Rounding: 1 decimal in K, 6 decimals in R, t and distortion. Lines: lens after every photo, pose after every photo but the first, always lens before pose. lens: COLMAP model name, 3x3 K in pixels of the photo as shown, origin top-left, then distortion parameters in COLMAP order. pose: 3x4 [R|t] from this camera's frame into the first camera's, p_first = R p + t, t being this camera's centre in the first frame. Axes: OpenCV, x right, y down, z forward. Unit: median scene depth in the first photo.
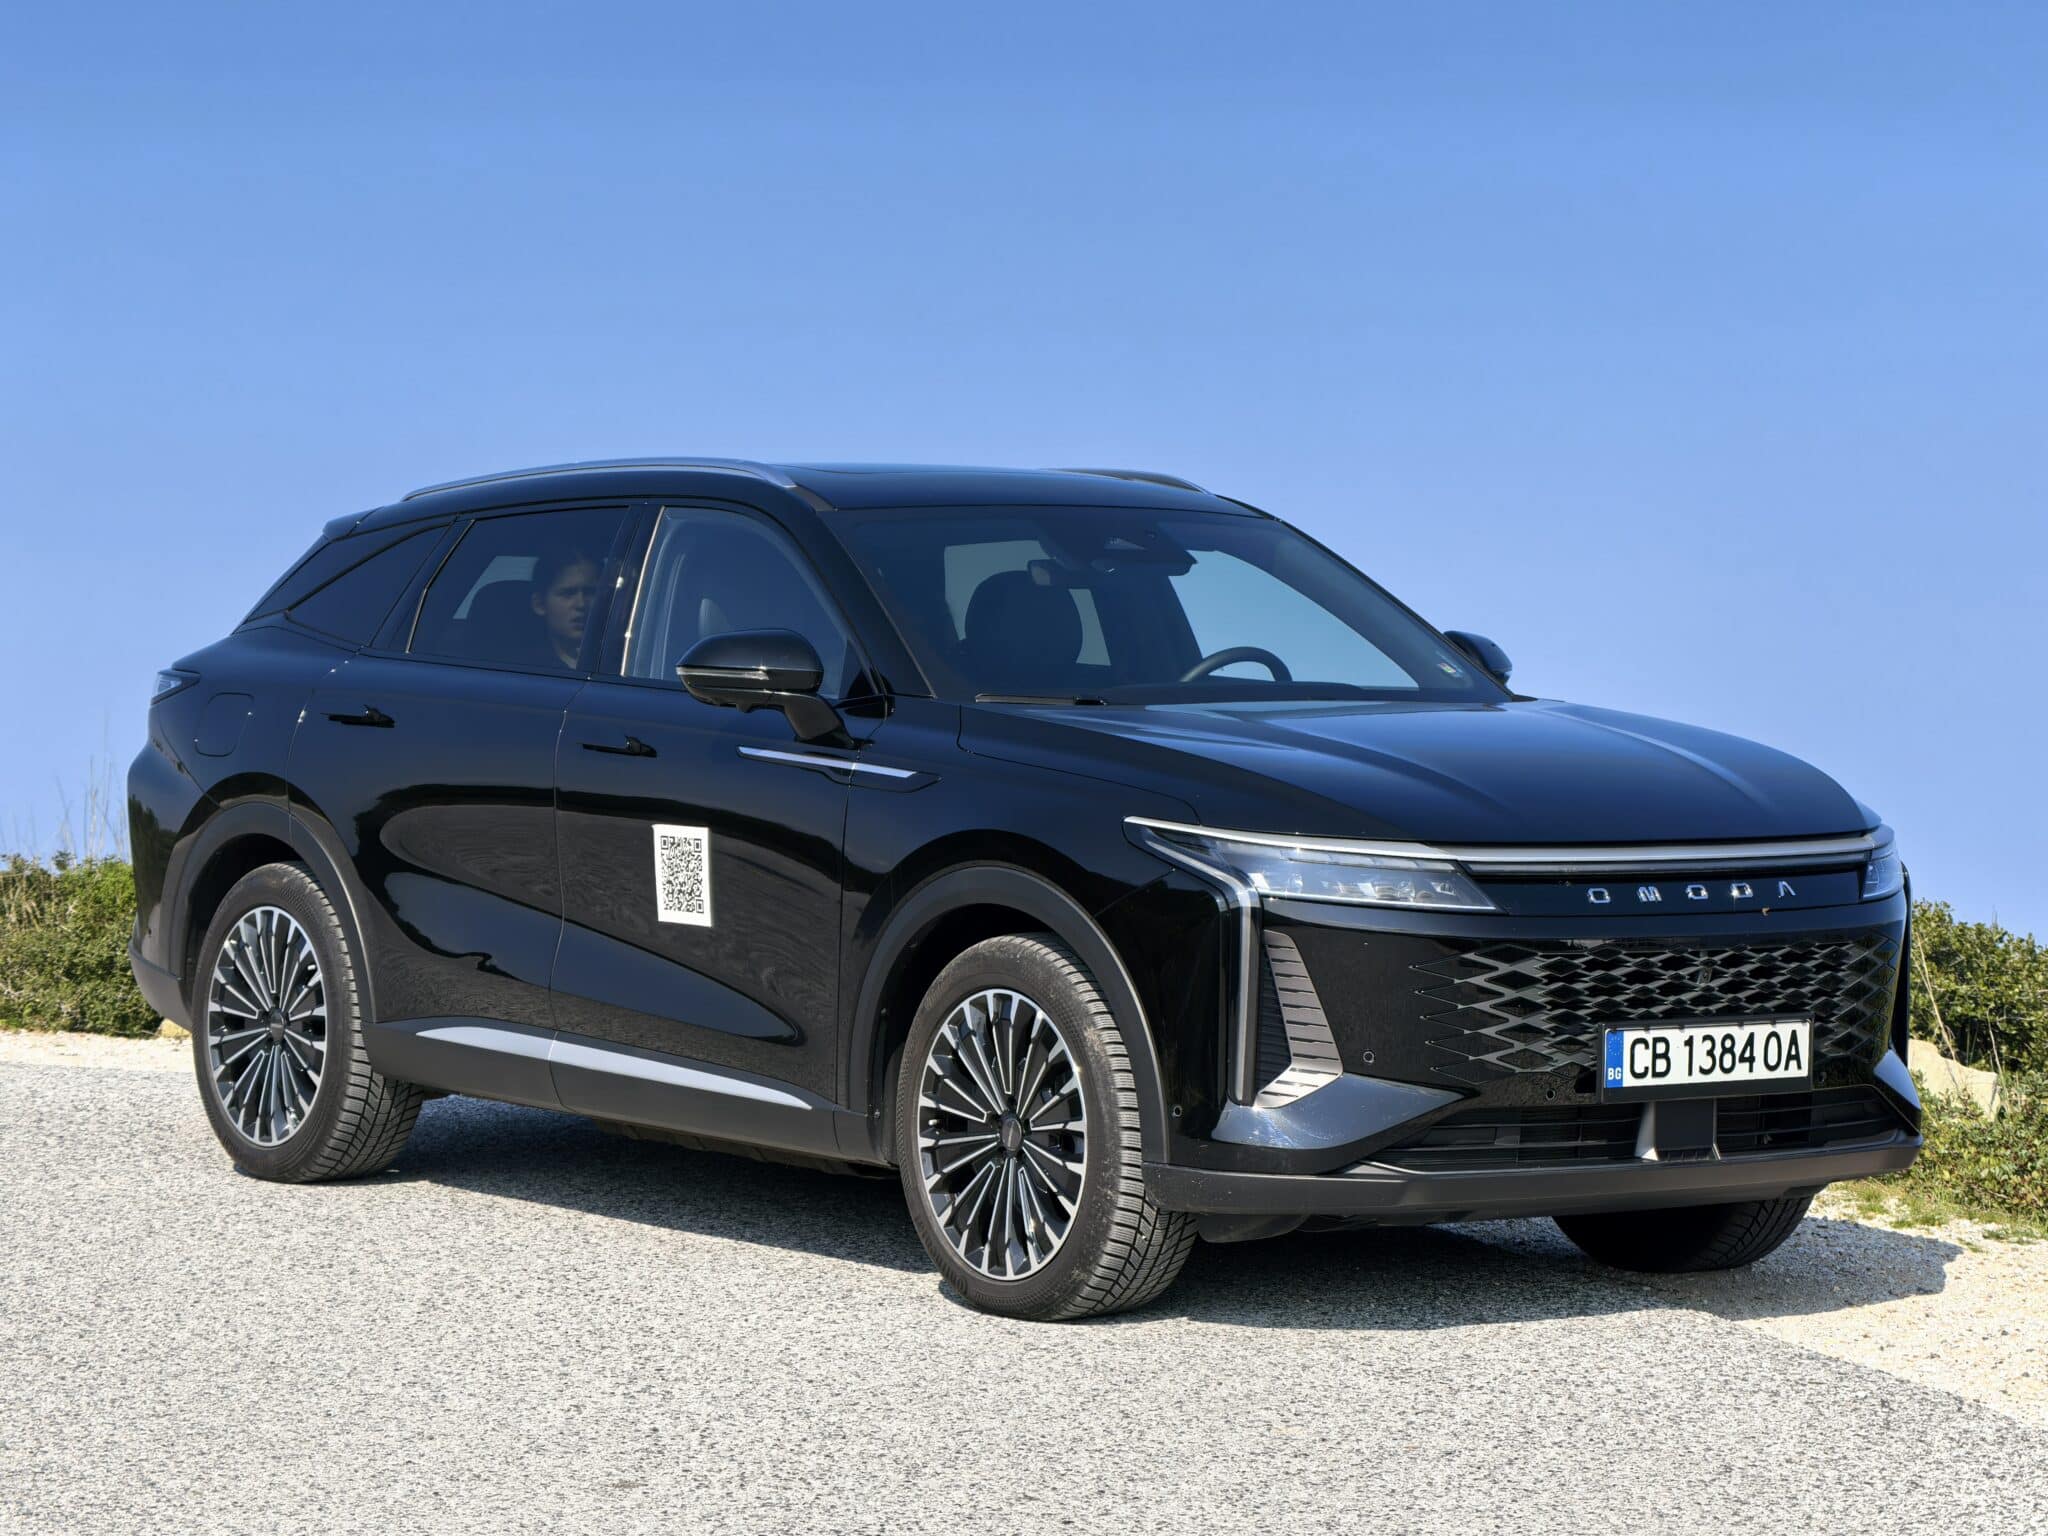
lens RADIAL K [[5637.0, 0, 1024.0], [0, 5637.0, 768.0], [0, 0, 1]] dist [0.374217, -0.780002]
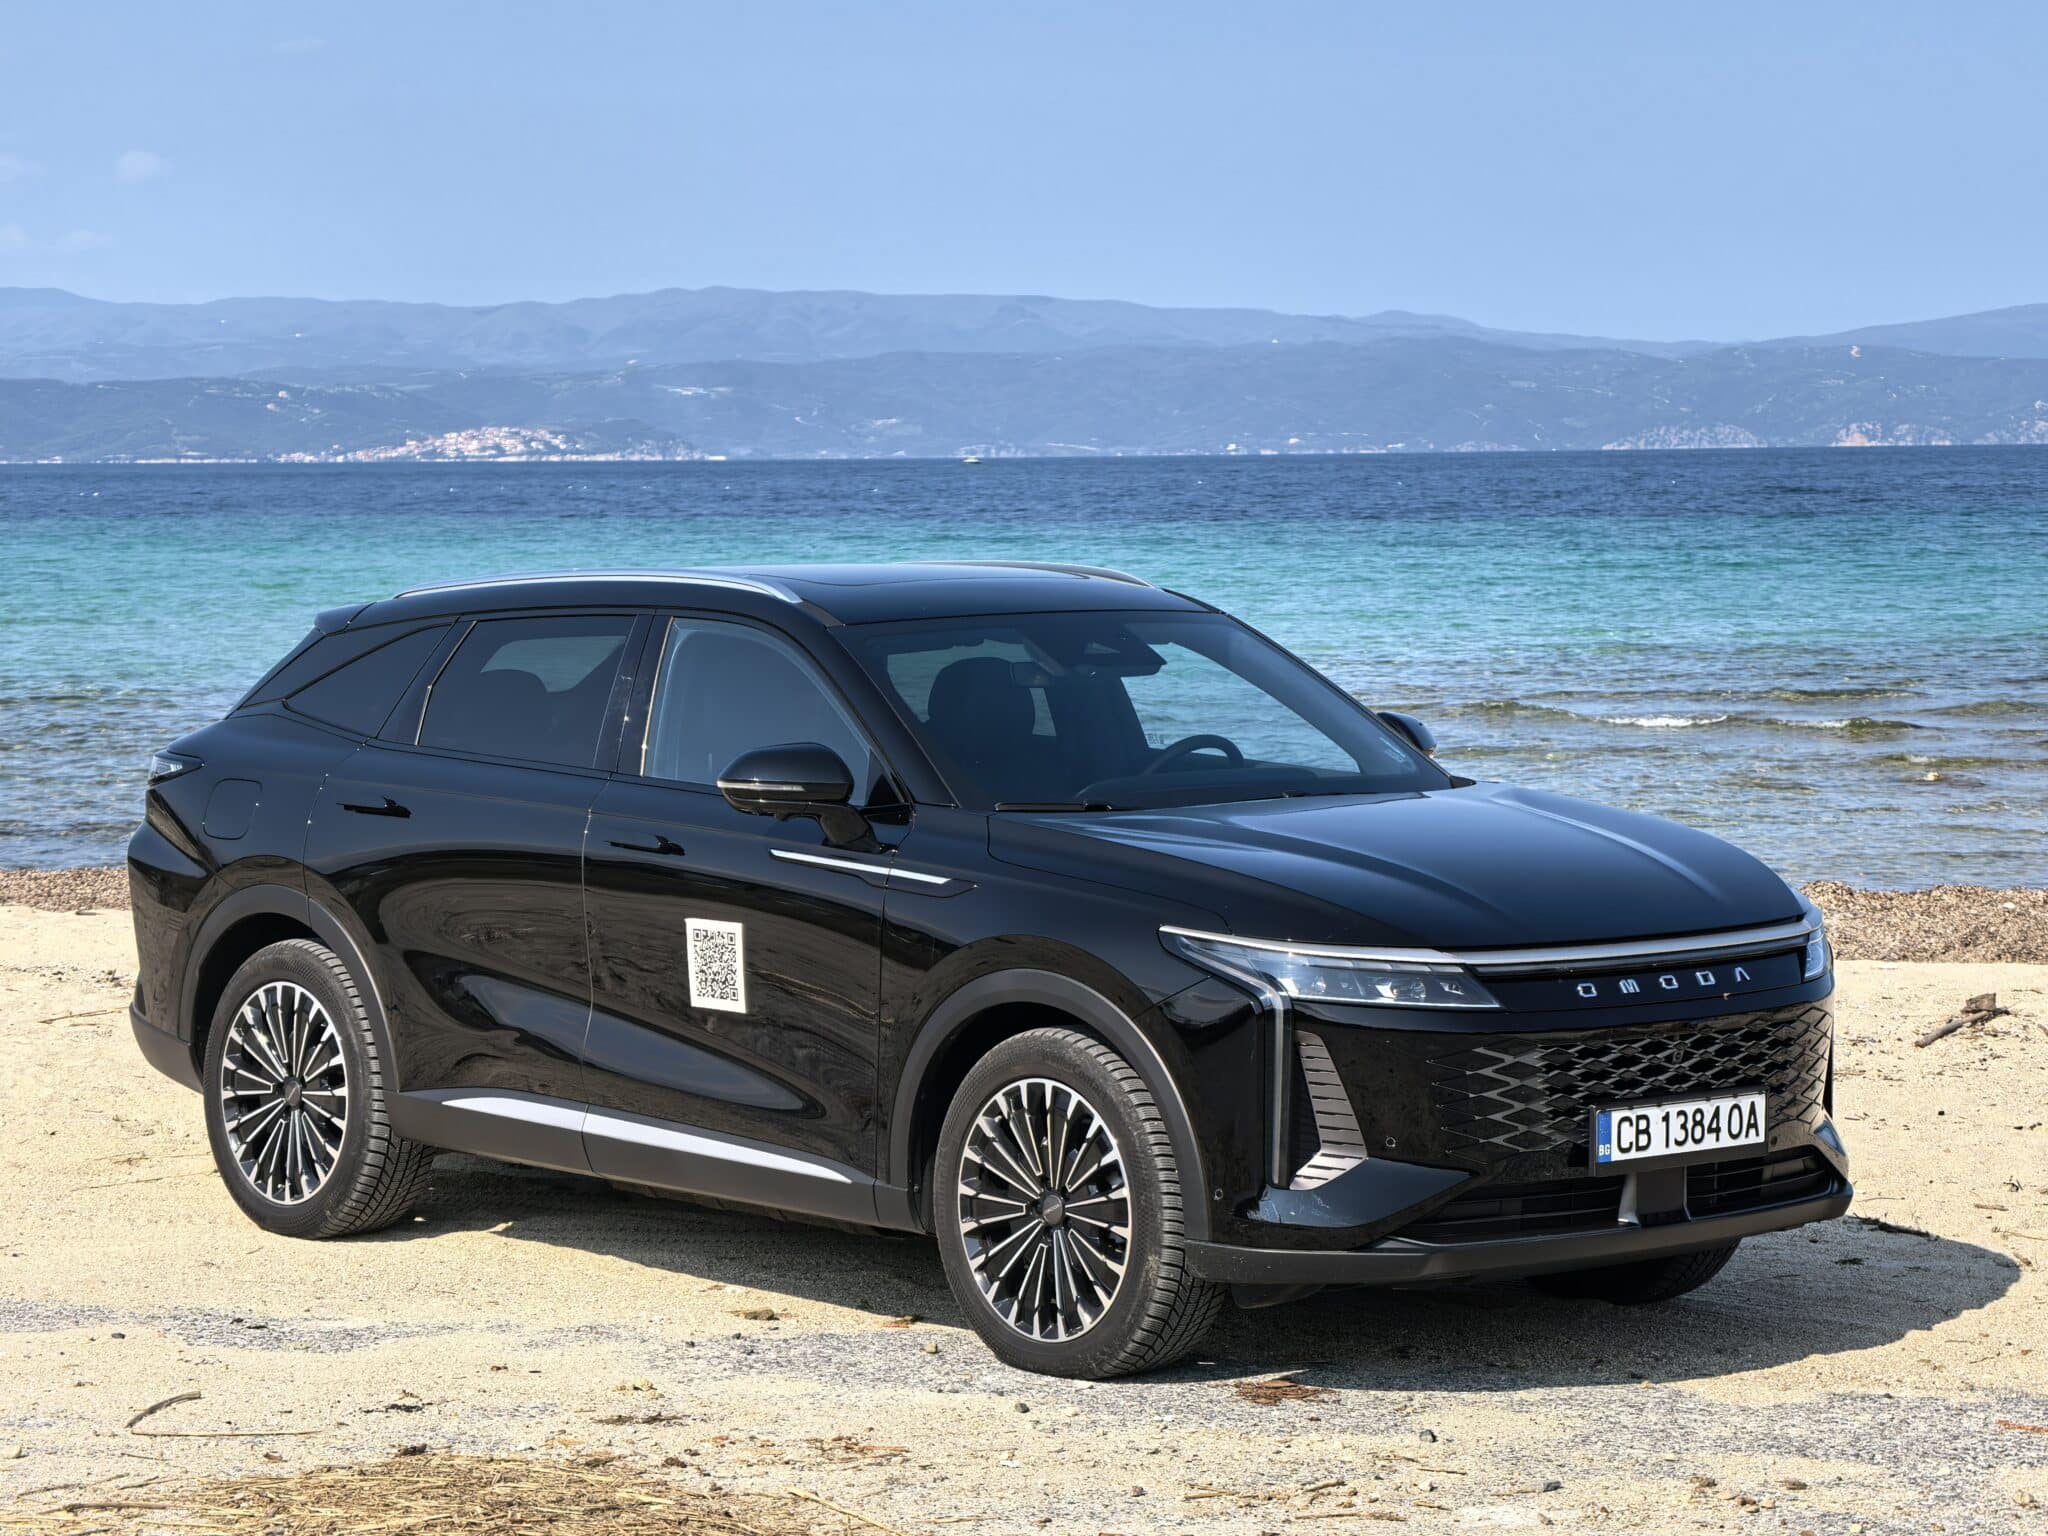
lens RADIAL K [[5637.0, 0, 1024.0], [0, 5637.0, 768.0], [0, 0, 1]] dist [0.374217, -0.780002]
pose [[0.996754, -0.018544, 0.078343, -0.094622], [0.016435, 0.999487, 0.027471, -0.053099], [-0.078812, -0.026094, 0.996548, -0.101108]]
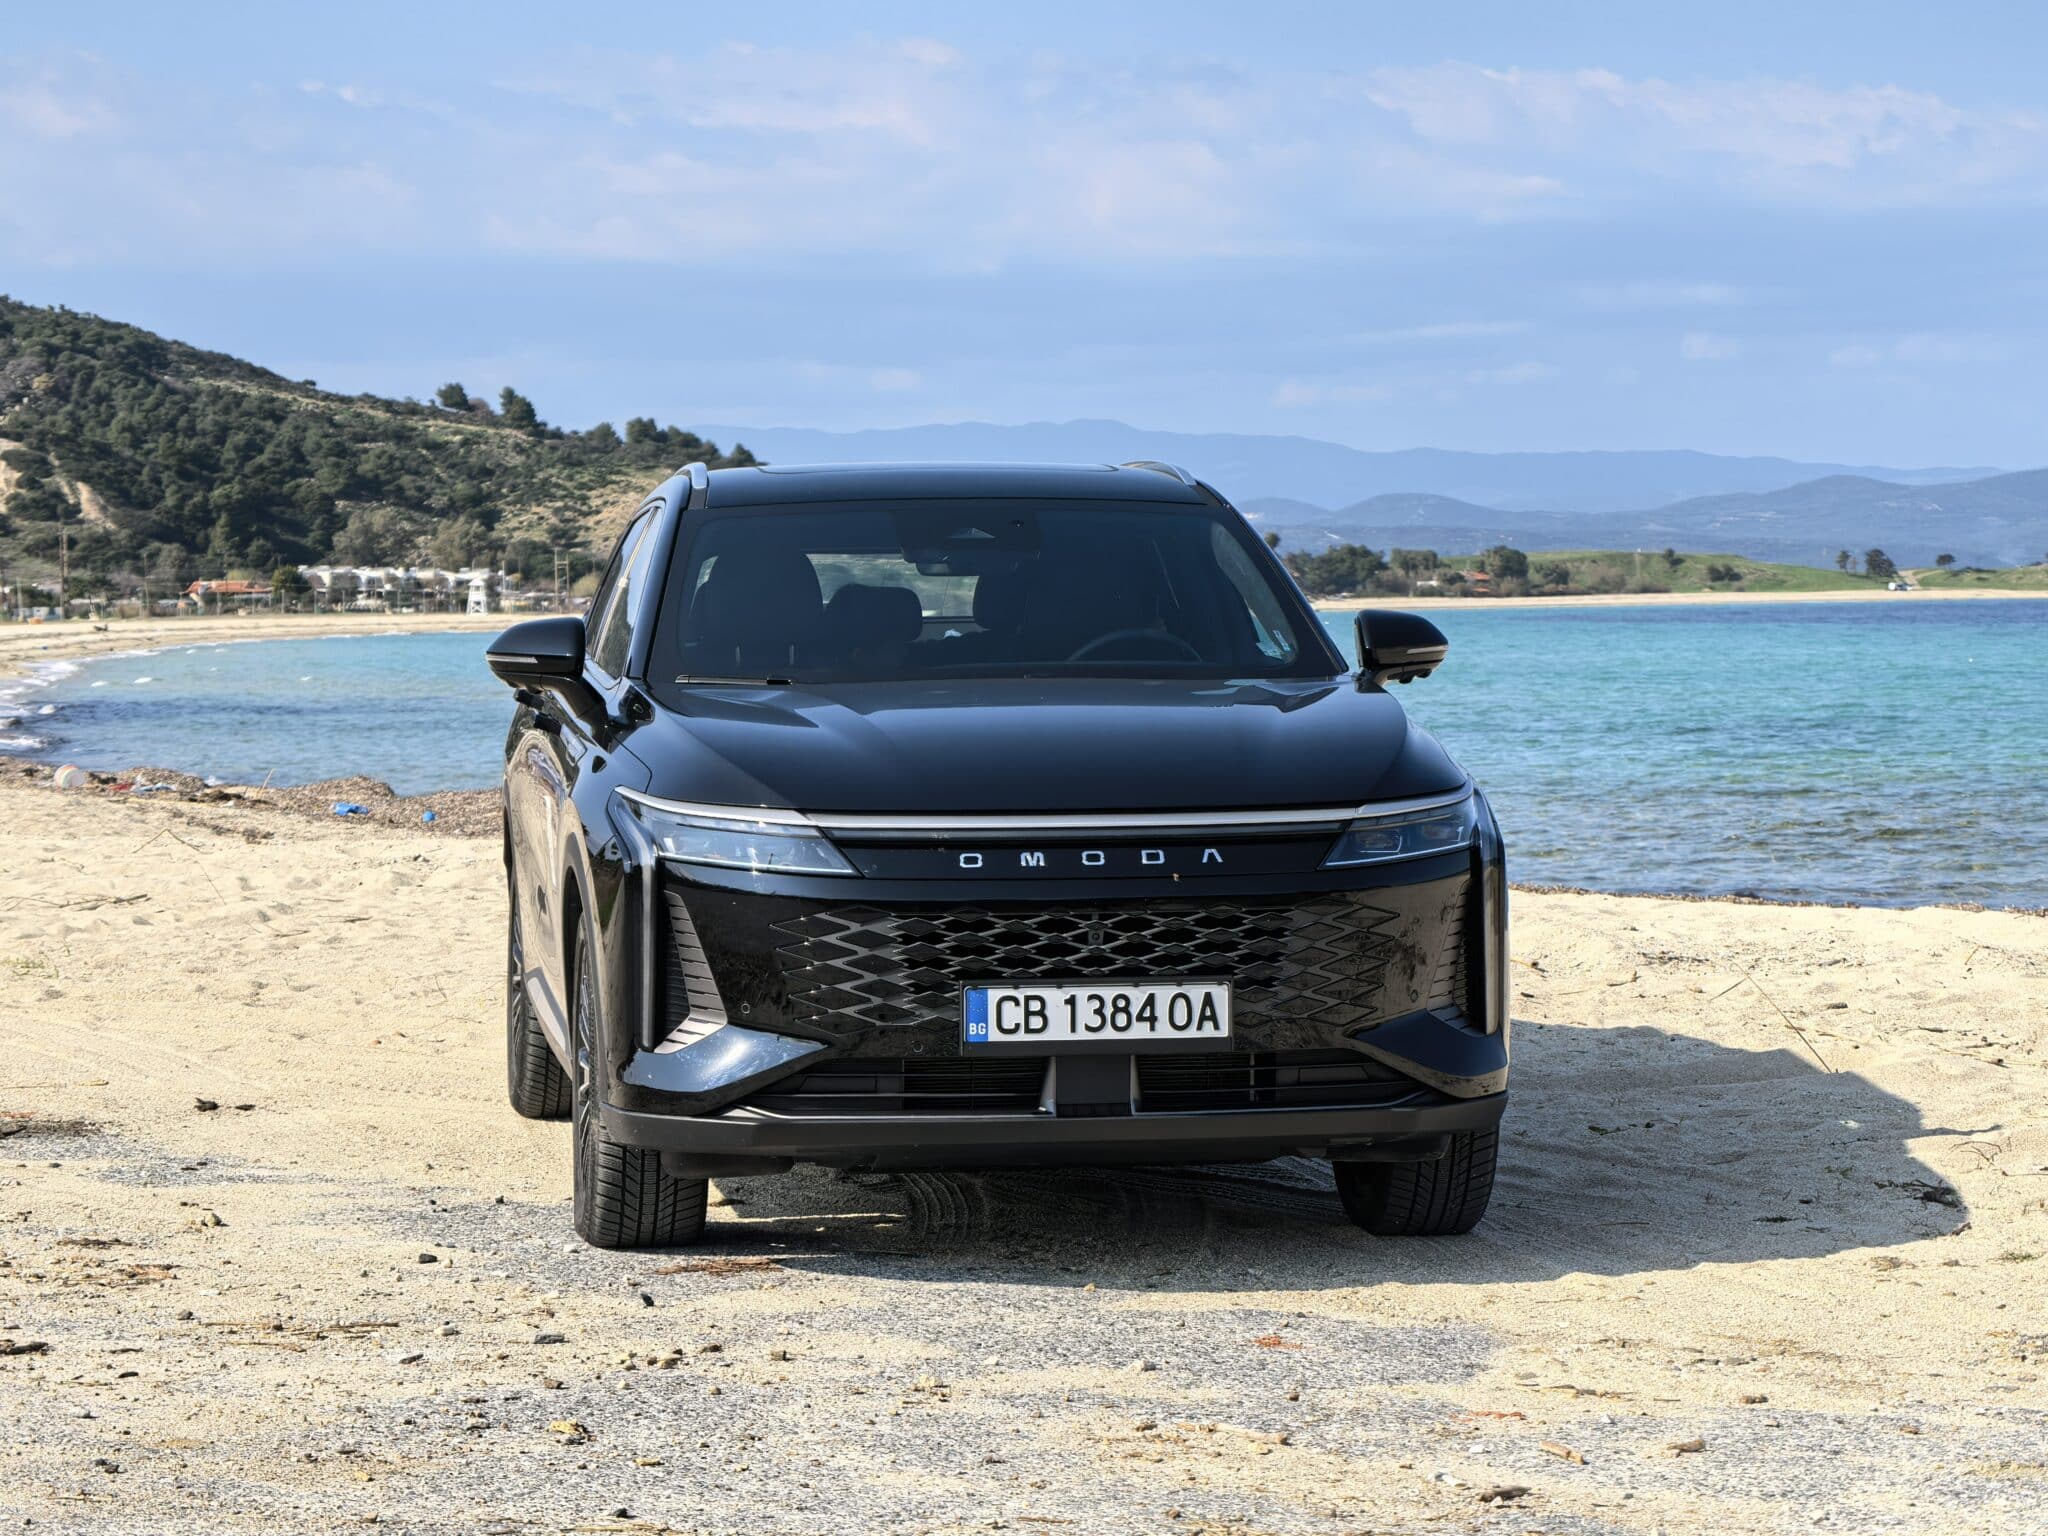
lens RADIAL K [[5637.0, 0, 1024.0], [0, 5637.0, 768.0], [0, 0, 1]] dist [0.374217, -0.780002]
pose [[0.867279, -0.002708, -0.497814, 0.627276], [0.002339, 0.999996, -0.001363, 0.006599], [0.497816, 0.000018, 0.867283, 0.089587]]
